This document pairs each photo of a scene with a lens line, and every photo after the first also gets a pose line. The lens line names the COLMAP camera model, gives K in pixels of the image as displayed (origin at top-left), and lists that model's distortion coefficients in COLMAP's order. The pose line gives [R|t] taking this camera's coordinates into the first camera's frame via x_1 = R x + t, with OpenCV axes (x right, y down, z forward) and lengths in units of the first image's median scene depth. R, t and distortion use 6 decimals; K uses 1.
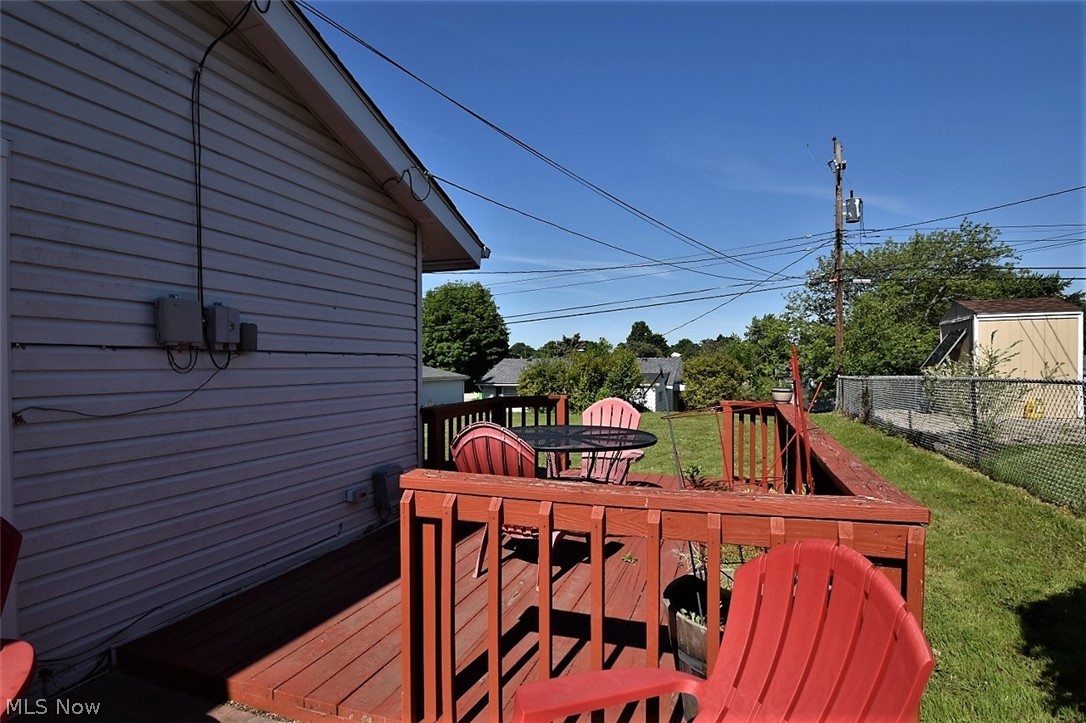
lens RADIAL K [[577.7, 0, 528.1], [0, 577.7, 373.5], [0, 0, 1]] dist [-0.015119, -0.006467]
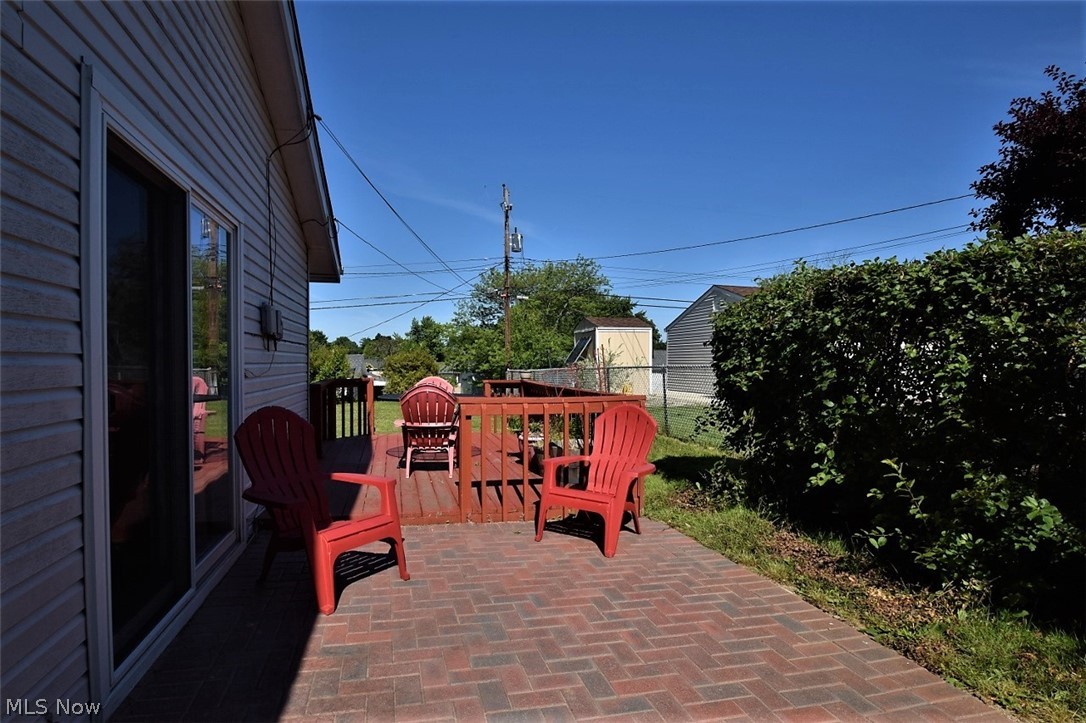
lens RADIAL K [[577.7, 0, 526.0], [0, 577.7, 374.1], [0, 0, 1]] dist [-0.015119, -0.006467]
pose [[0.836246, -0.004980, 0.548332, -0.049094], [0.002587, 0.999983, 0.005135, 0.002959], [-0.548348, -0.002876, 0.836245, -0.040094]]
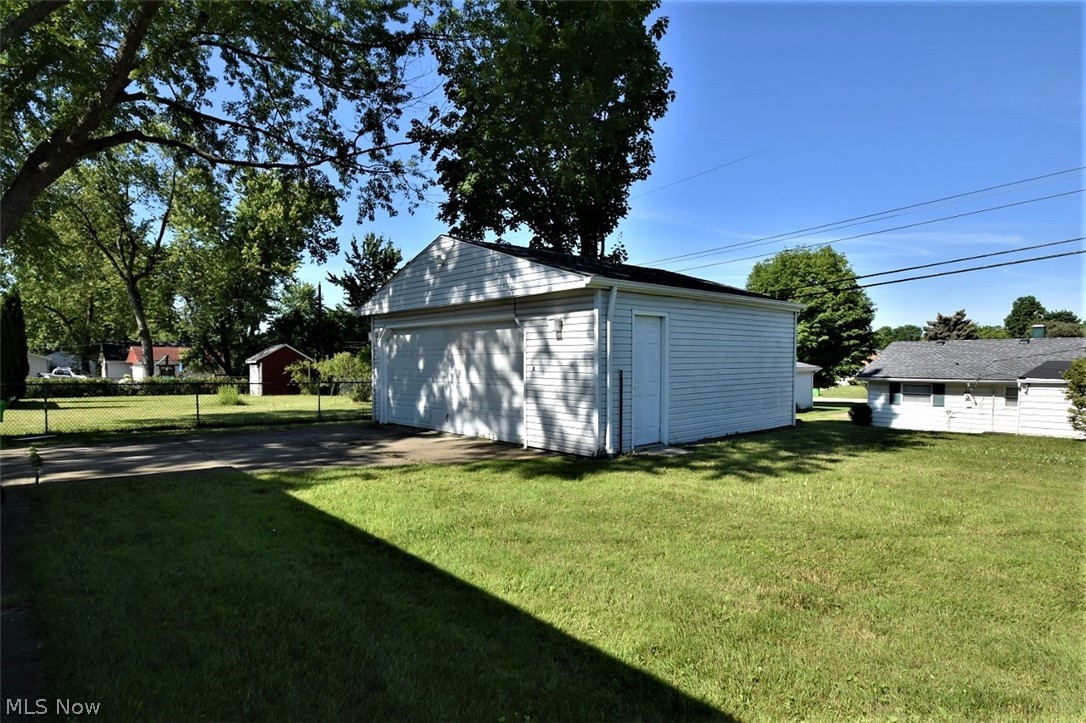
lens RADIAL K [[577.7, 0, 531.9], [0, 577.7, 368.1], [0, 0, 1]] dist [-0.015119, -0.006467]
pose [[0.878229, 0.003680, -0.478226, -0.073650], [-0.001285, 0.999985, 0.005336, 0.002036], [0.478239, -0.004072, 0.878220, 0.152763]]
